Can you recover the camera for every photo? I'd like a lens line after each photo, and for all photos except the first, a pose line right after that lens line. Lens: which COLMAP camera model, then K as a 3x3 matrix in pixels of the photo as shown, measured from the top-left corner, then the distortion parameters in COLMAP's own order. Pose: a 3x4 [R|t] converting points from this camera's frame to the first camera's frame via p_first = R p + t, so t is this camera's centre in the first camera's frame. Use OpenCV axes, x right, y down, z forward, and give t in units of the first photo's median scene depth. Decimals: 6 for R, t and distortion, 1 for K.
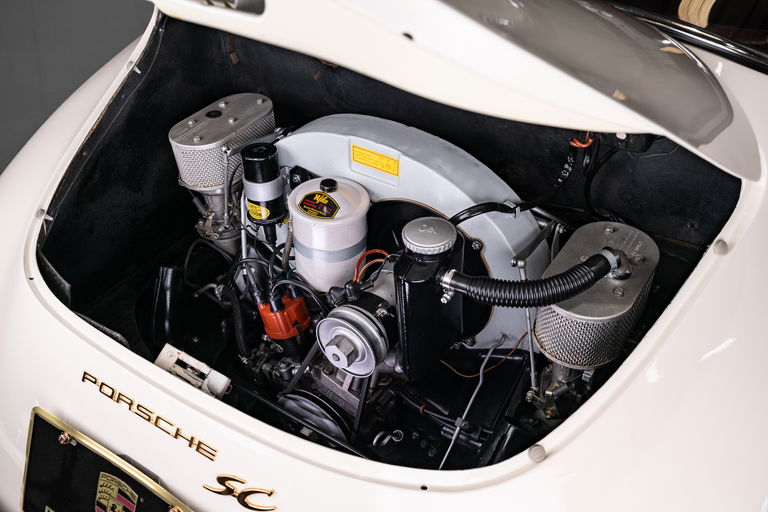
lens RADIAL K [[758.8, 0, 384.0], [0, 758.8, 256.0], [0, 0, 1]] dist [-0.005549, 0.008053]
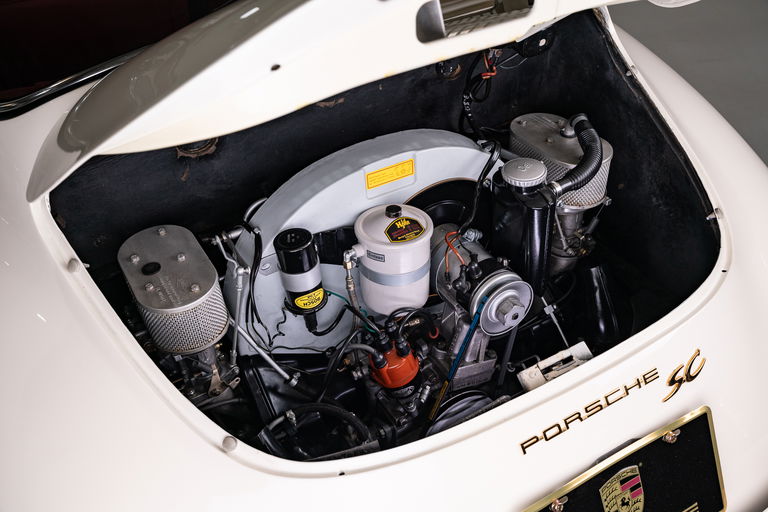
lens RADIAL K [[758.8, 0, 384.0], [0, 758.8, 256.0], [0, 0, 1]] dist [-0.005549, 0.008053]
pose [[0.426471, -0.545501, 0.721492, -1.023928], [0.586983, 0.773800, 0.238087, -0.357519], [-0.688167, 0.321967, 0.650203, 0.421603]]
